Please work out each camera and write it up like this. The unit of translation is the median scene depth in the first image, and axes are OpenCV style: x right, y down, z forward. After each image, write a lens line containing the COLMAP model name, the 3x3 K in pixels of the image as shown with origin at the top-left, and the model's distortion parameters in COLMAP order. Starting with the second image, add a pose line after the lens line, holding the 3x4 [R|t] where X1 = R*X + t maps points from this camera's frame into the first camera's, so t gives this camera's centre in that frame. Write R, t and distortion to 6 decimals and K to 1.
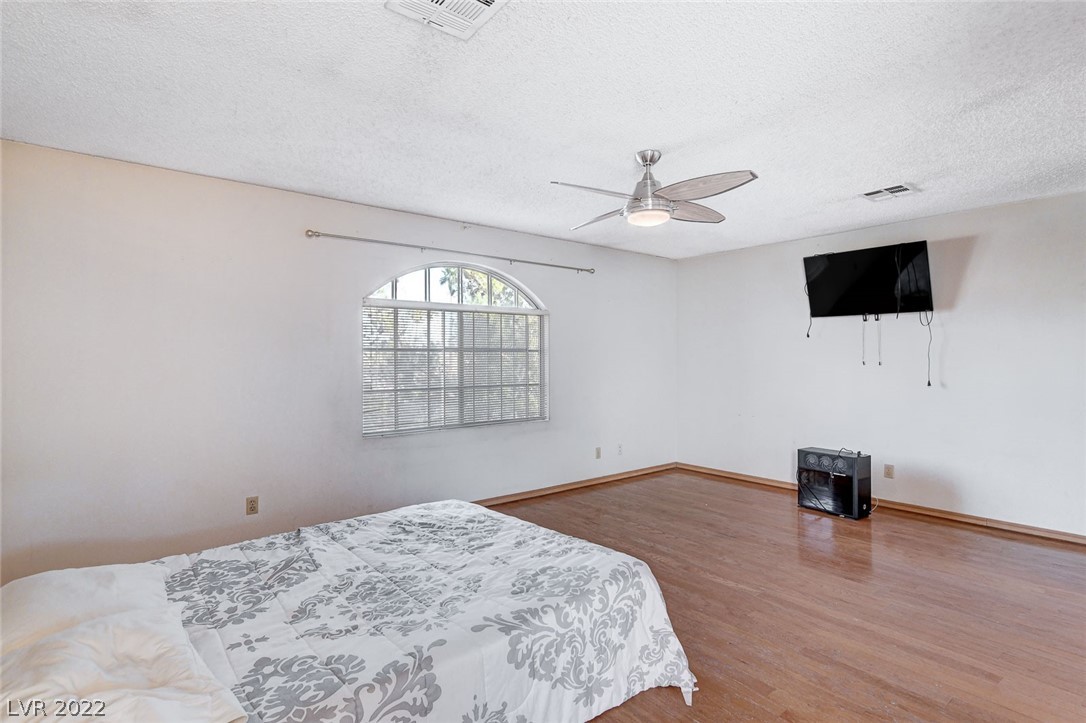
lens RADIAL K [[542.0, 0, 611.1], [0, 542.0, 360.7], [0, 0, 1]] dist [0.002356, 0.000609]
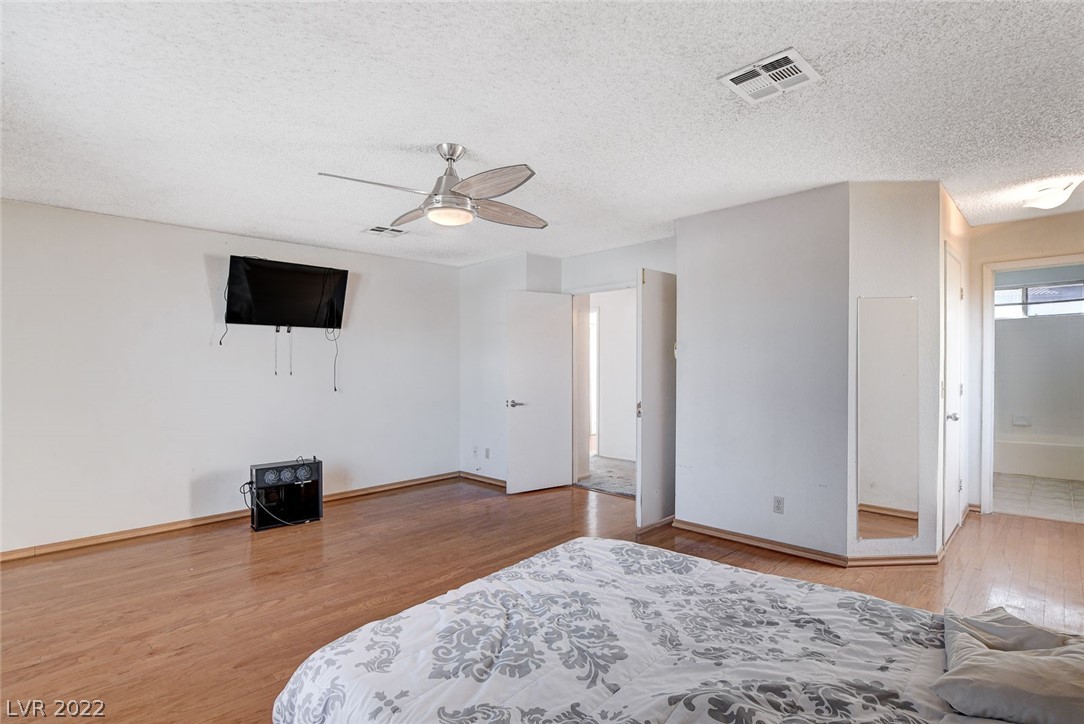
lens RADIAL K [[537.8, 0, 509.2], [0, 537.8, 372.2], [0, 0, 1]] dist [-0.002998, -0.000389]
pose [[-0.012660, -0.009620, 0.999874, -0.589633], [0.012334, 0.999876, 0.009776, -0.002080], [-0.999844, 0.012456, -0.012540, 0.620272]]
